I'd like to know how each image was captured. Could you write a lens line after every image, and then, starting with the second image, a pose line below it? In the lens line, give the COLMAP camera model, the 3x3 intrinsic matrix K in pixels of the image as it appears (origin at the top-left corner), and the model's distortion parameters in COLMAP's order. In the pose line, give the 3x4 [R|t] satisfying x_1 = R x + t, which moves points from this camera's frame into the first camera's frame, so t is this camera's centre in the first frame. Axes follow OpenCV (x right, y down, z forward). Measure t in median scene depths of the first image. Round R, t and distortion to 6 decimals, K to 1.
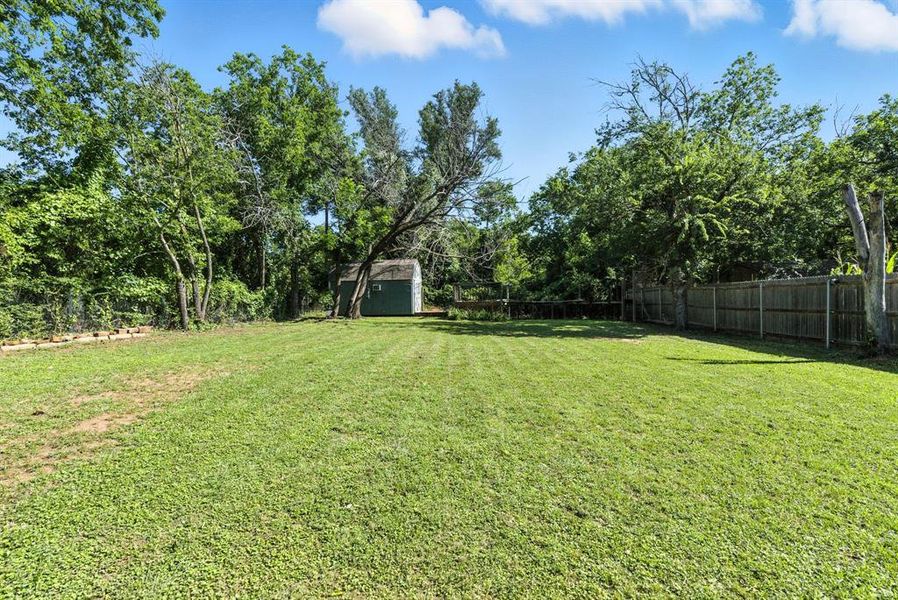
lens RADIAL K [[410.7, 0, 446.3], [0, 410.7, 300.1], [0, 0, 1]] dist [-0.000942, -0.000268]
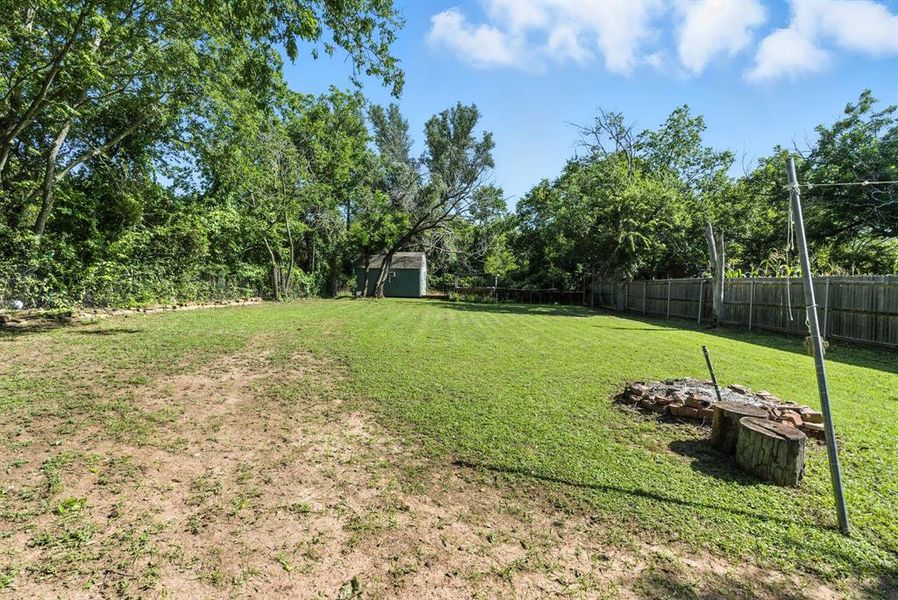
lens RADIAL K [[410.7, 0, 446.3], [0, 410.7, 300.1], [0, 0, 1]] dist [-0.000942, -0.000268]
pose [[0.998983, 0.029980, 0.033688, -0.047391], [-0.031119, 0.998943, 0.033828, 0.000558], [-0.032639, -0.034842, 0.998860, -0.276133]]
